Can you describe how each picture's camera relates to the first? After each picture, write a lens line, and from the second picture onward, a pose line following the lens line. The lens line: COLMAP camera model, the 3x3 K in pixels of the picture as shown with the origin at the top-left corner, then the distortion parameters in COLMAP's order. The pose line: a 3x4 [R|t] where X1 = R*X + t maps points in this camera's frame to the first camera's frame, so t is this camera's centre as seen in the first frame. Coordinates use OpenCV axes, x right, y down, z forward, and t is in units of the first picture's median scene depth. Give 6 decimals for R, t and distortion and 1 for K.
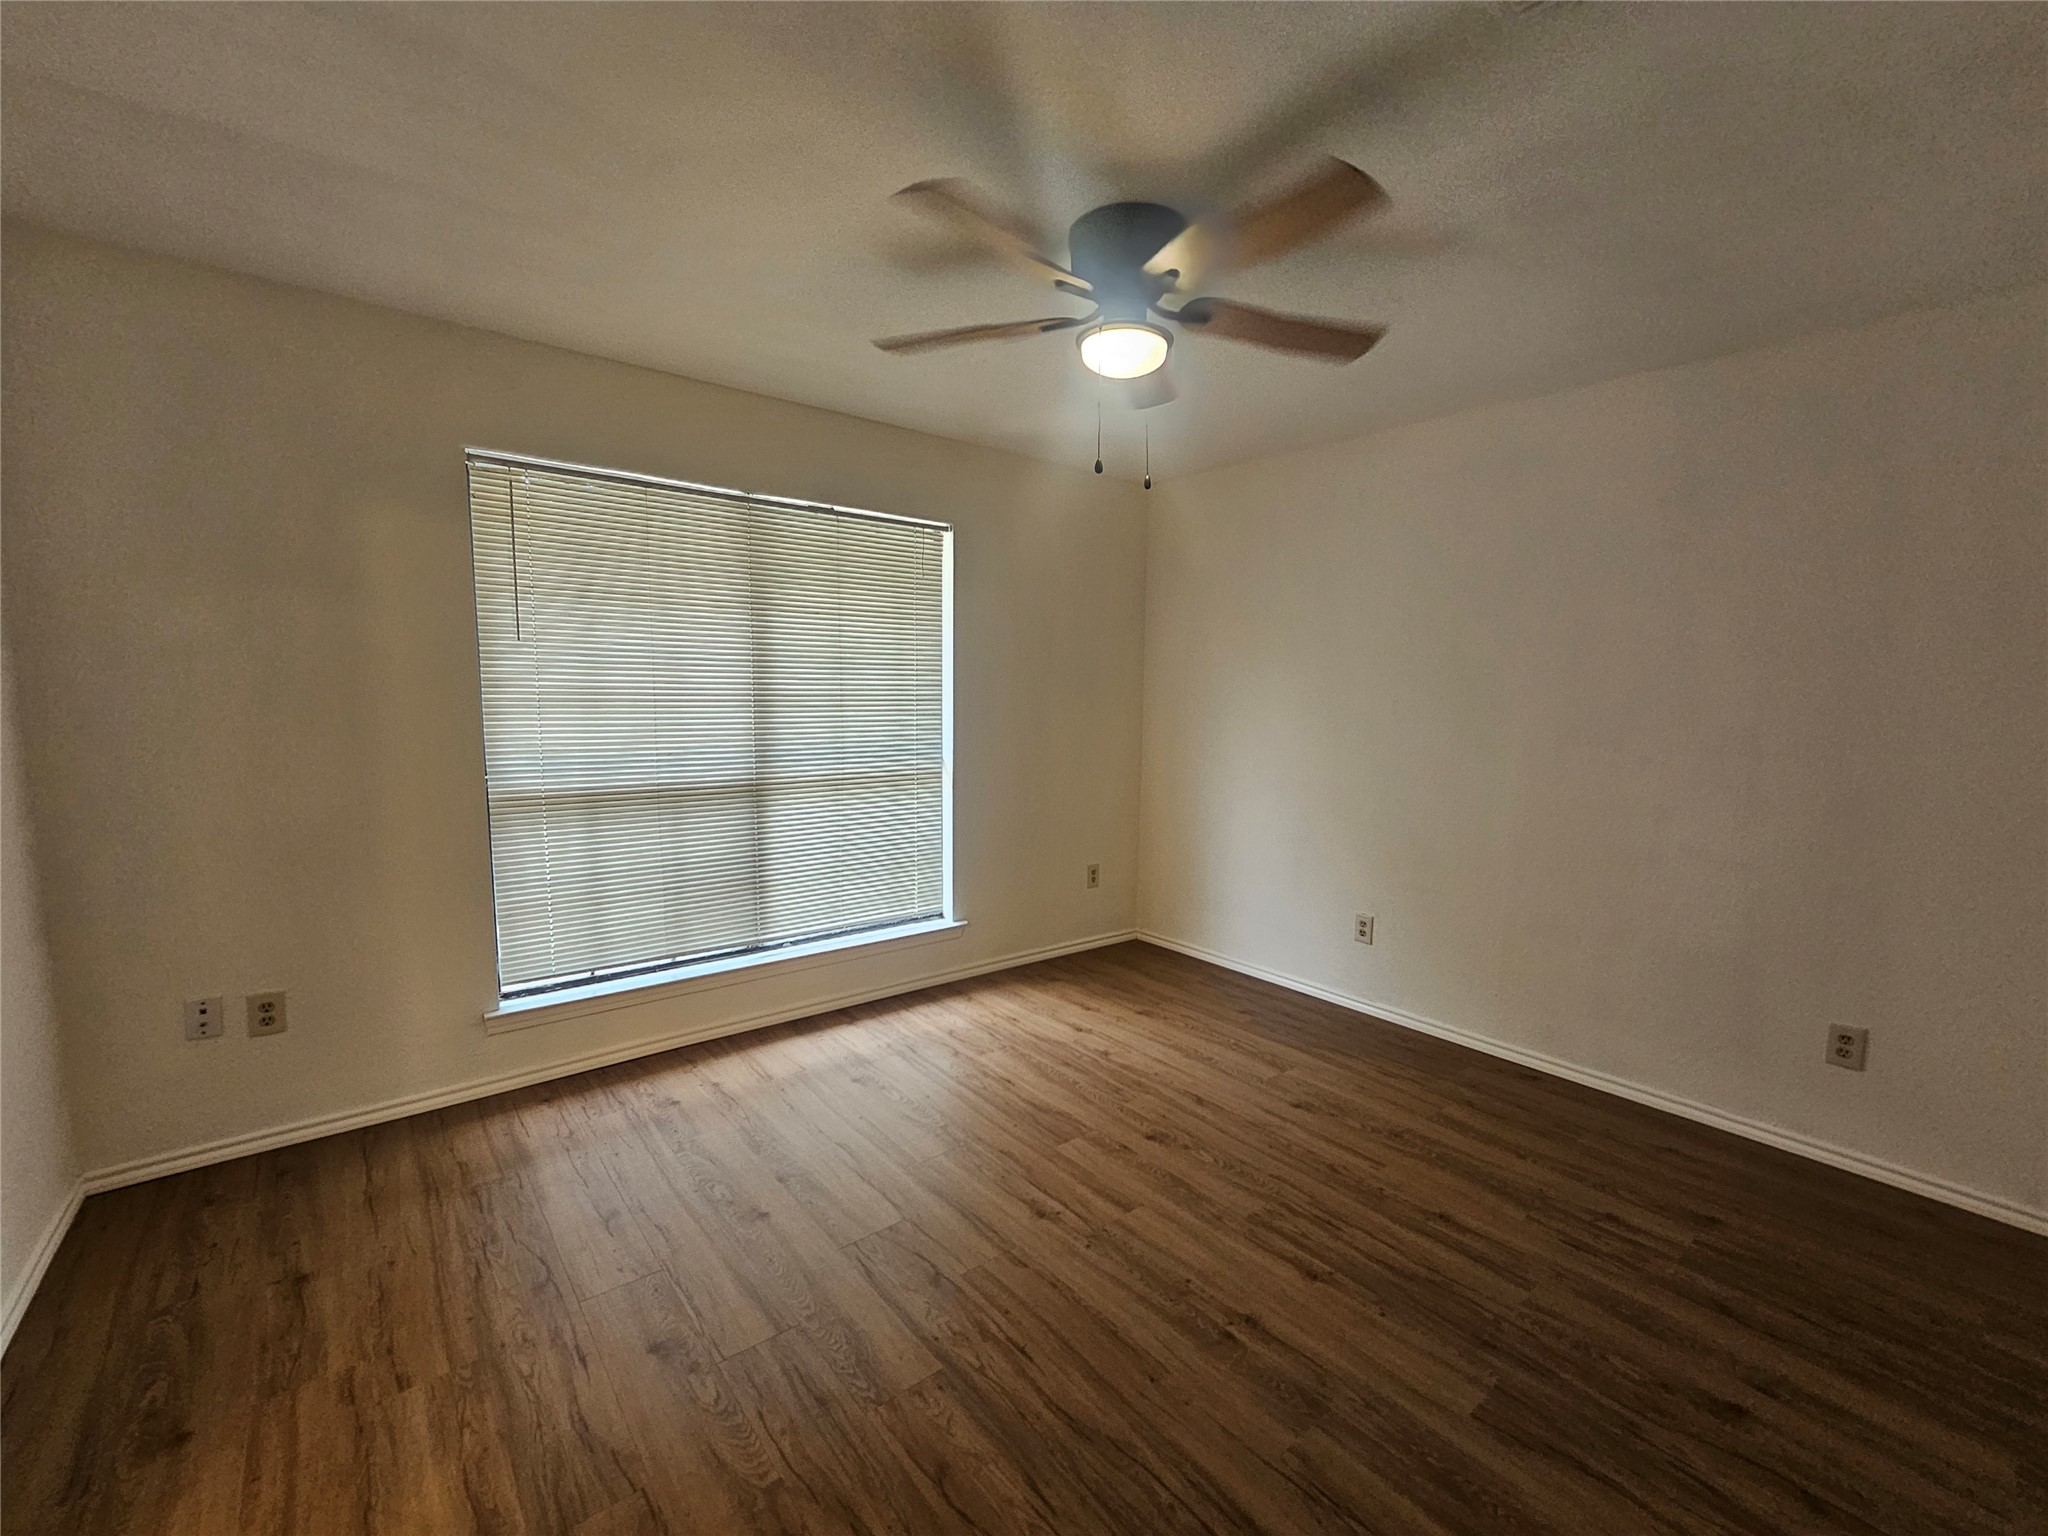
lens RADIAL K [[840.1, 0, 1024.0], [0, 840.1, 768.0], [0, 0, 1]] dist [-0.003764, 0.000148]
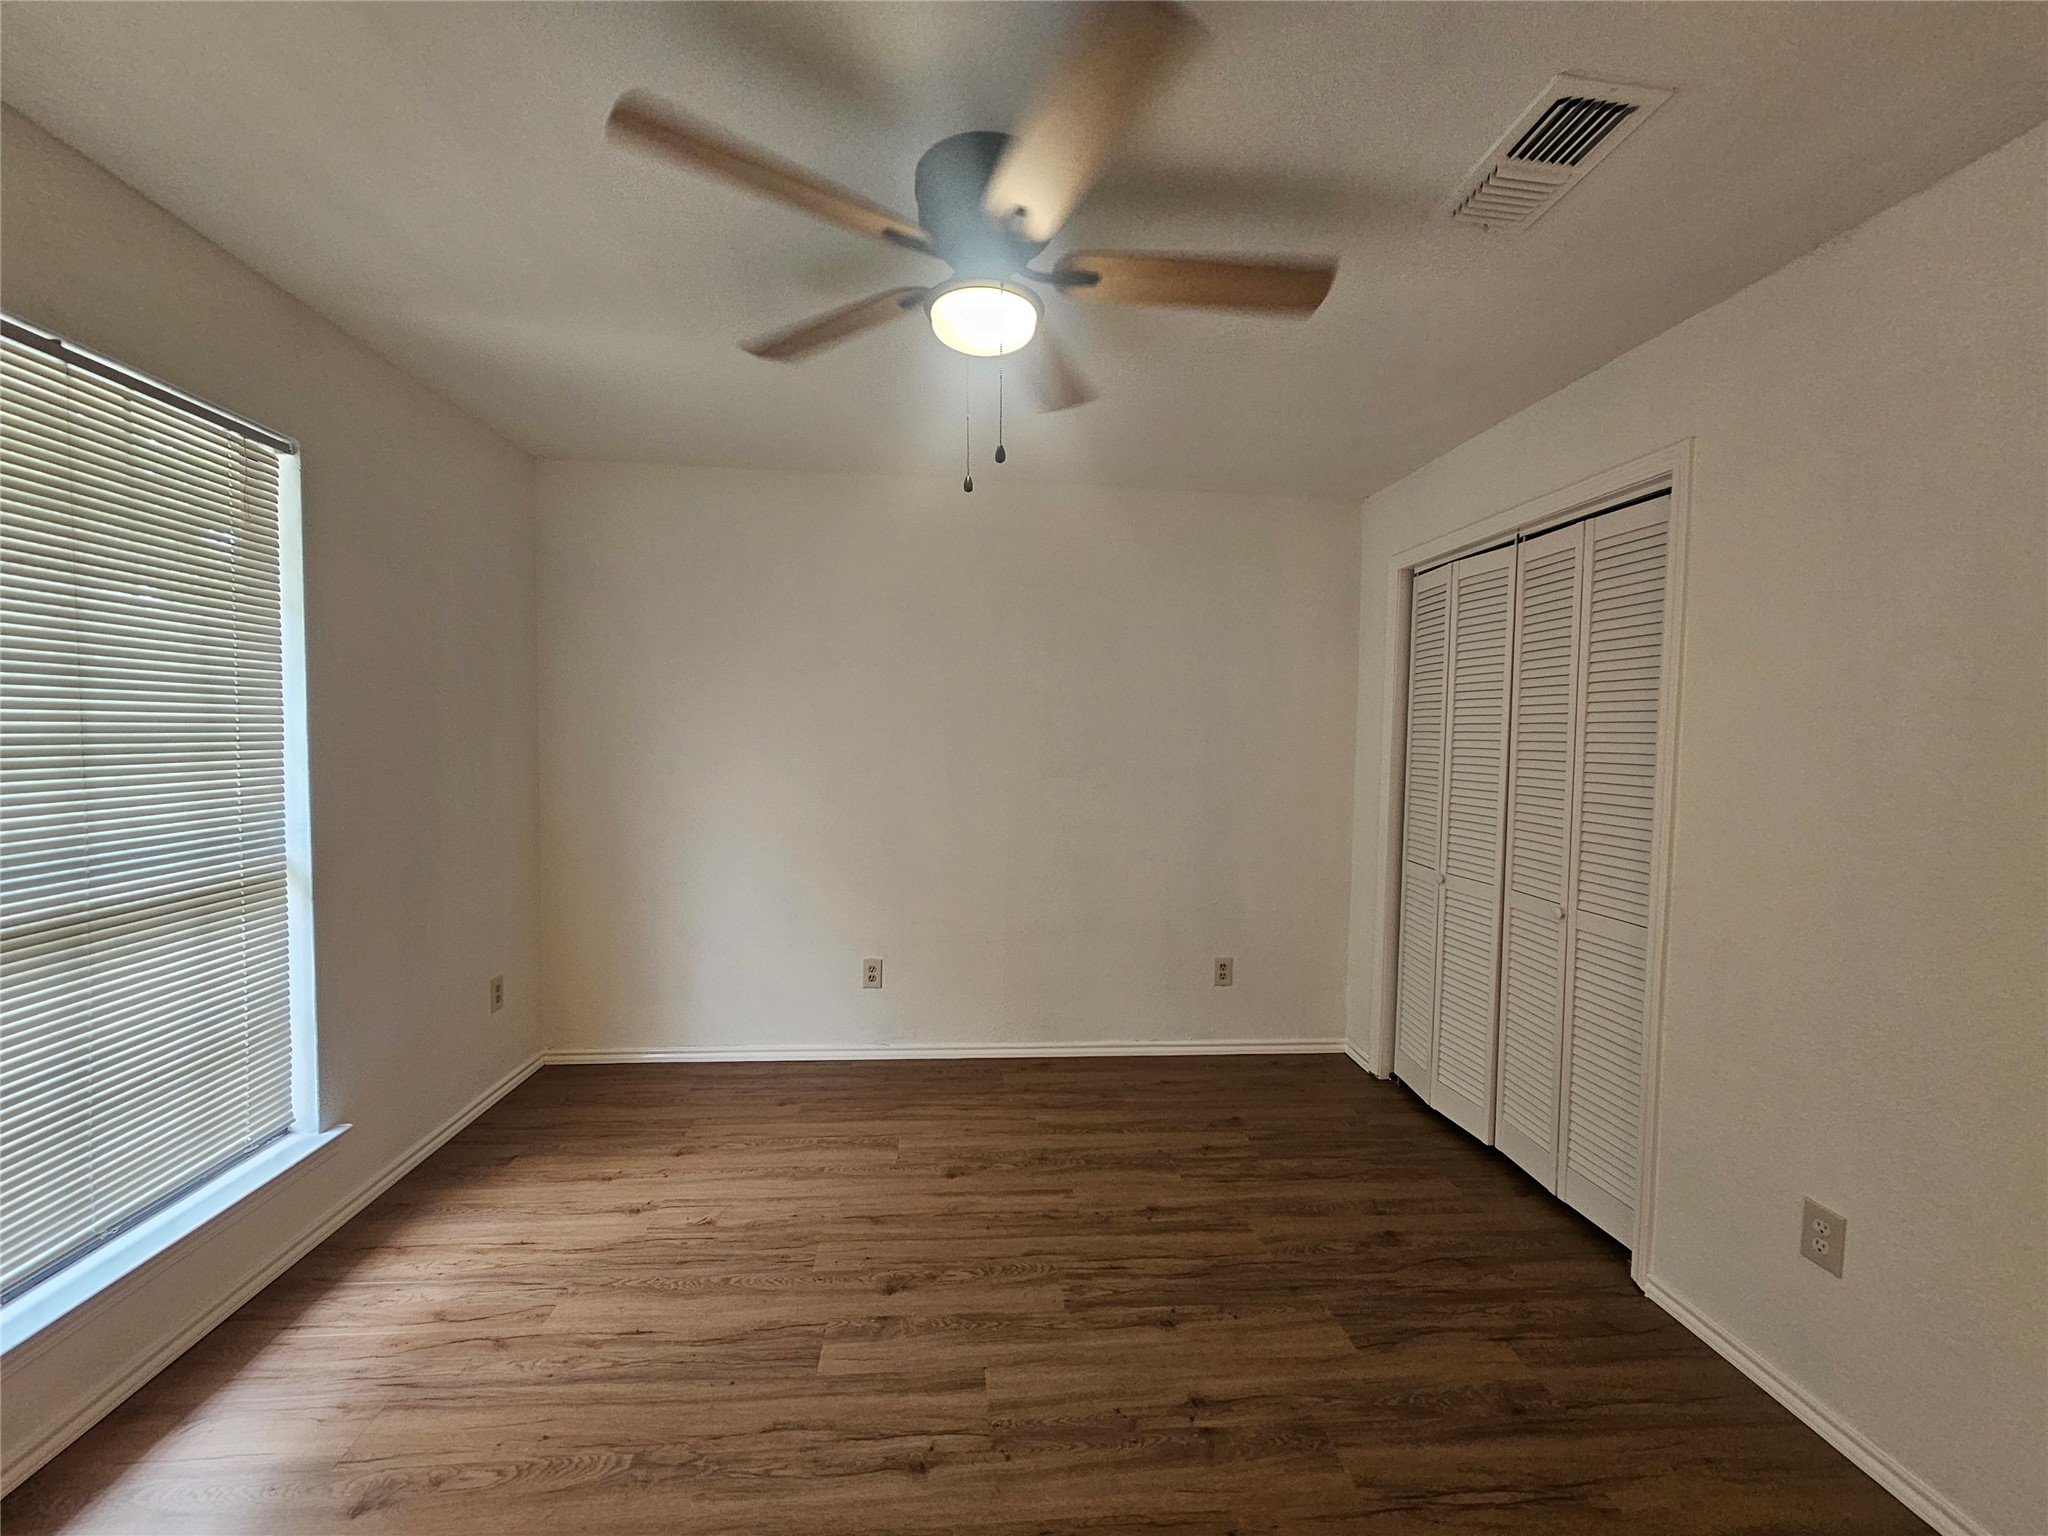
lens RADIAL K [[840.1, 0, 1024.0], [0, 840.1, 768.0], [0, 0, 1]] dist [-0.003764, 0.000148]
pose [[0.568999, -0.037665, 0.821475, -0.373408], [0.071533, 0.997431, -0.003814, -0.039812], [-0.819221, 0.060933, 0.570231, 0.367106]]
